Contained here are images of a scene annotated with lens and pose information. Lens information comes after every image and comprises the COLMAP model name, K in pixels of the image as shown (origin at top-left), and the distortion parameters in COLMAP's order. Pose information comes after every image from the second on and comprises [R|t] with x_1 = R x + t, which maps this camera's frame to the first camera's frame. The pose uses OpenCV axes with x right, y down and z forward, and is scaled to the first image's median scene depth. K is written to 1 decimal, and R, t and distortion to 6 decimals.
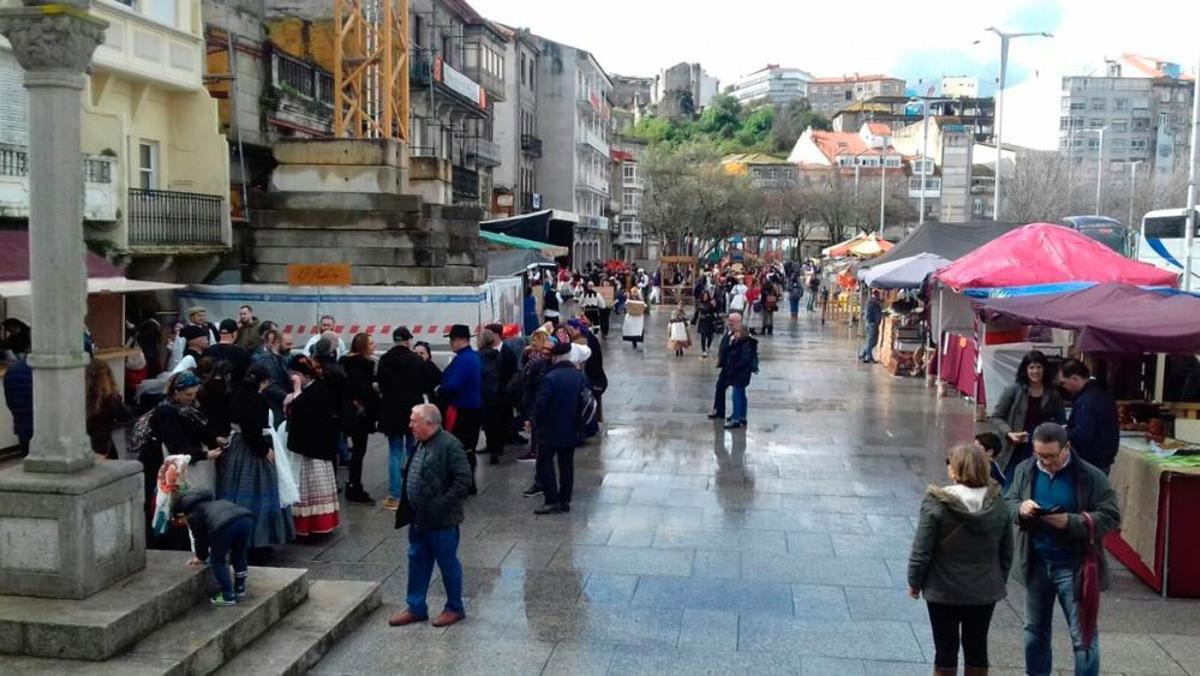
lens RADIAL K [[949.2, 0, 600.0], [0, 949.2, 338.0], [0, 0, 1]] dist [-0.062133, -0.001495]
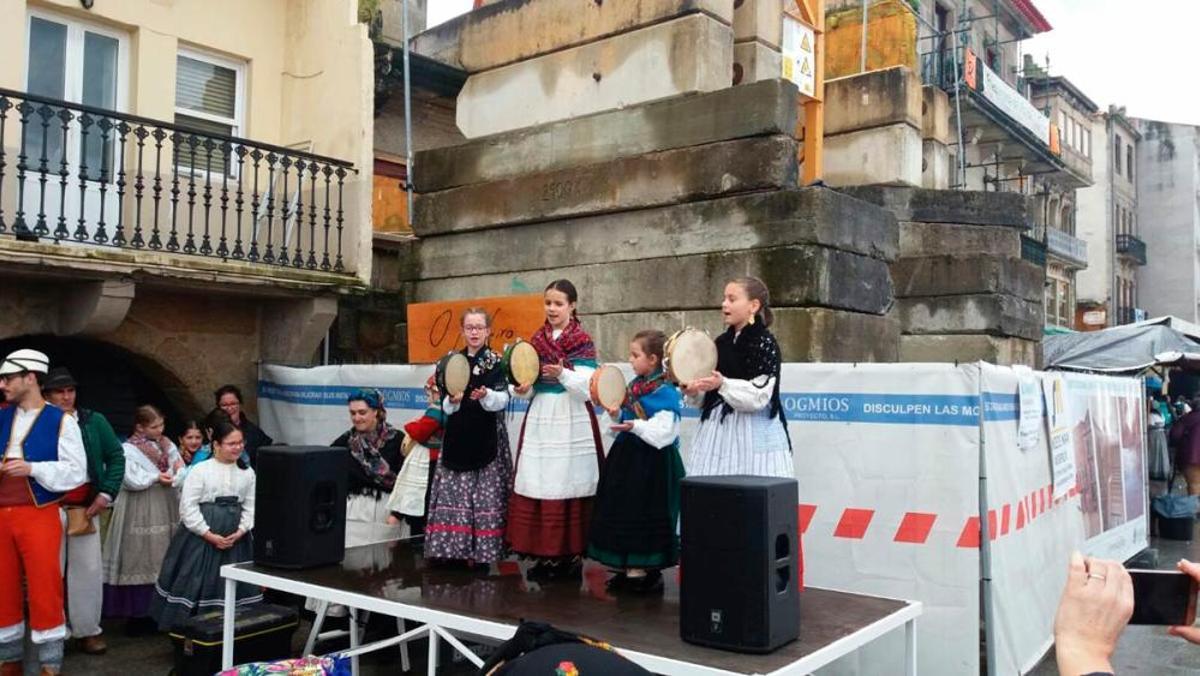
lens RADIAL K [[992.5, 0, 570.7], [0, 992.5, 333.7], [0, 0, 1]] dist [0.078091, -0.095530]
pose [[0.836880, -0.023653, -0.546875, -0.057883], [-0.053948, 0.990638, -0.125402, -0.018152], [0.544722, 0.134449, 0.827769, 0.576303]]
